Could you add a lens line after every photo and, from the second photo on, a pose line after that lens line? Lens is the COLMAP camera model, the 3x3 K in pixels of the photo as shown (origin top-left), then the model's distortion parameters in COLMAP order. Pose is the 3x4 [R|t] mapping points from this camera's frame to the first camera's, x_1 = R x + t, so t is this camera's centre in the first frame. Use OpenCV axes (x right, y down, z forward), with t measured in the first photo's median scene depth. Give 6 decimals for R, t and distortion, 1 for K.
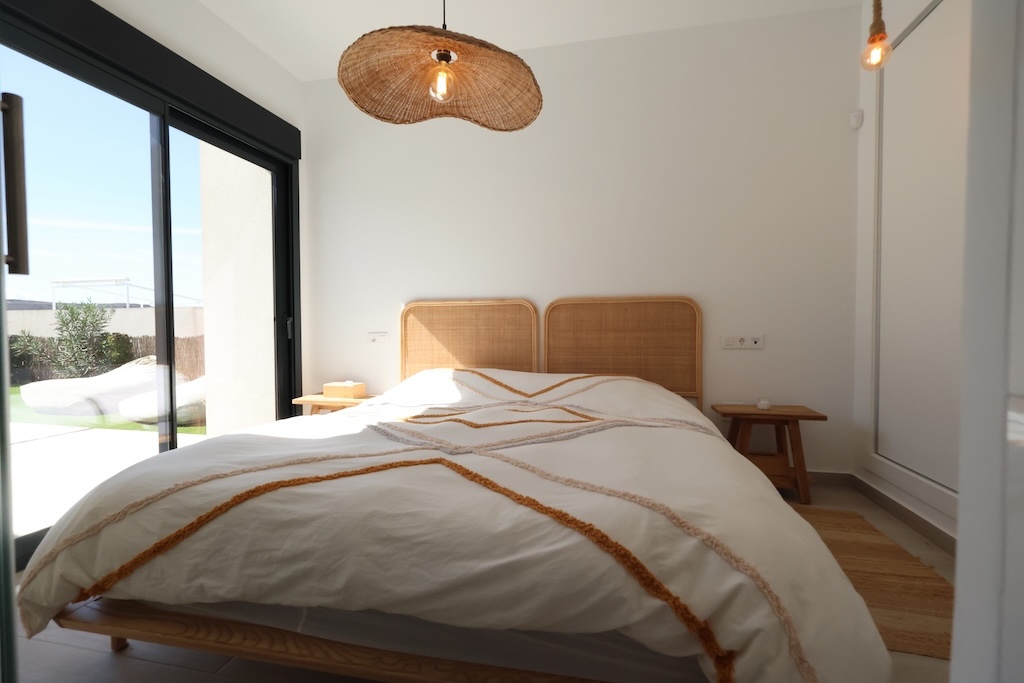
lens RADIAL K [[473.4, 0, 511.2], [0, 473.4, 342.3], [0, 0, 1]] dist [-0.001569, 0.001317]
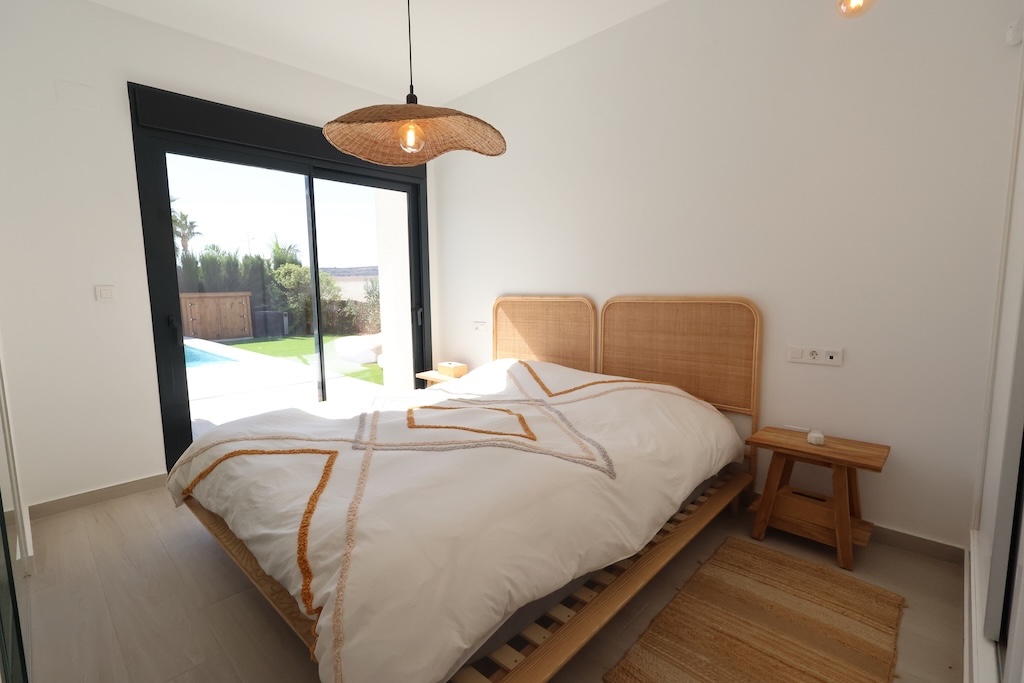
lens RADIAL K [[473.4, 0, 507.6], [0, 473.4, 340.8], [0, 0, 1]] dist [-0.001569, 0.001317]
pose [[0.857104, 0.050266, -0.512686, 0.439315], [-0.005872, 0.996117, 0.087848, -0.090462], [0.515111, -0.072284, 0.854070, 0.045176]]
